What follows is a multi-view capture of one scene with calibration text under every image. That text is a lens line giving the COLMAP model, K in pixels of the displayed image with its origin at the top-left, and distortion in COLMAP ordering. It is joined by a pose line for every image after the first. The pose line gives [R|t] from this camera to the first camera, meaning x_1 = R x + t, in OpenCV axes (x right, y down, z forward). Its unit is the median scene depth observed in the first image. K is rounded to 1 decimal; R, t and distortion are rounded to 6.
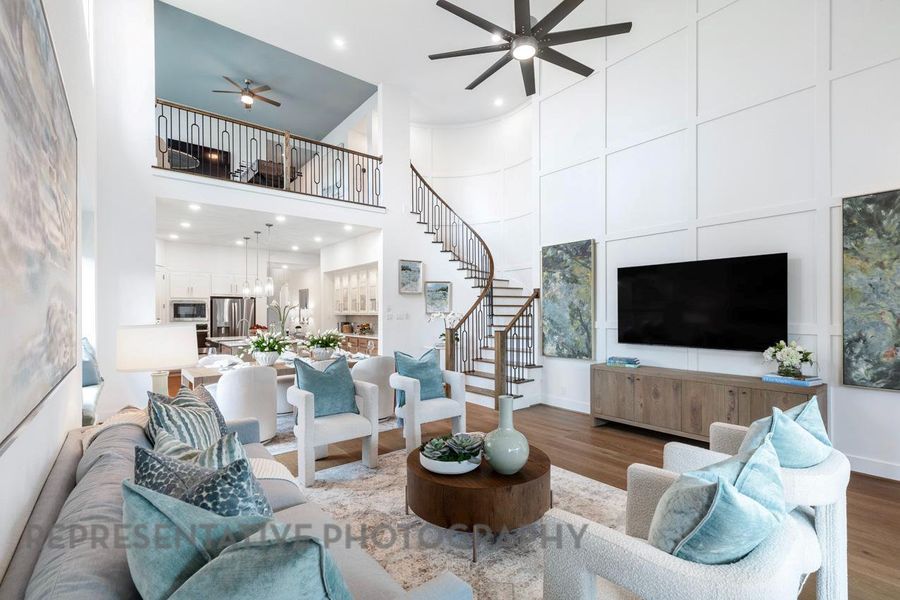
lens RADIAL K [[393.1, 0, 449.0], [0, 393.1, 312.6], [0, 0, 1]] dist [0.001030, 0.000071]
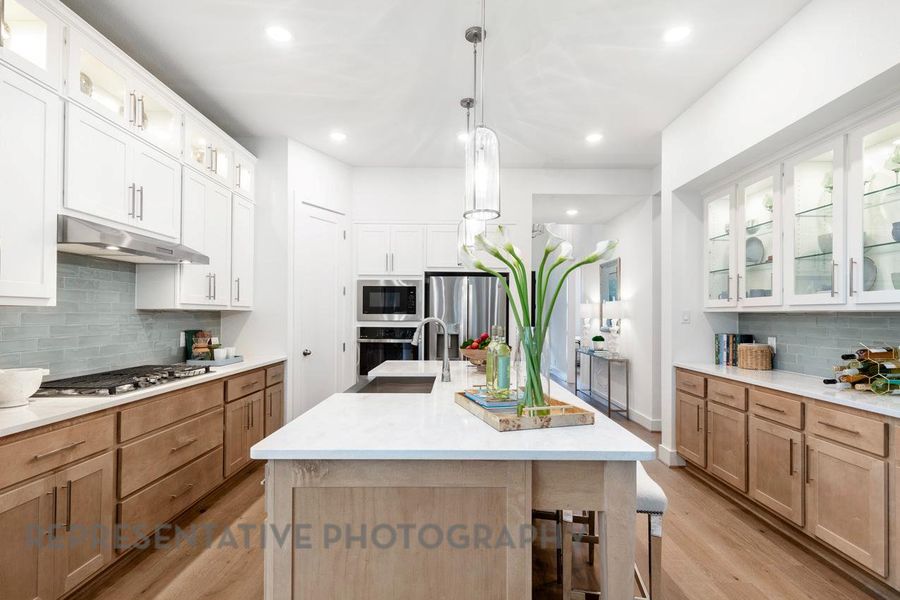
lens RADIAL K [[428.2, 0, 451.5], [0, 428.2, 310.0], [0, 0, 1]] dist [0.000162, 0.000010]
pose [[0.769319, 0.003649, -0.638855, -0.223837], [-0.013102, 0.999864, -0.010066, 0.010782], [0.638731, 0.016114, 0.769261, 0.576587]]
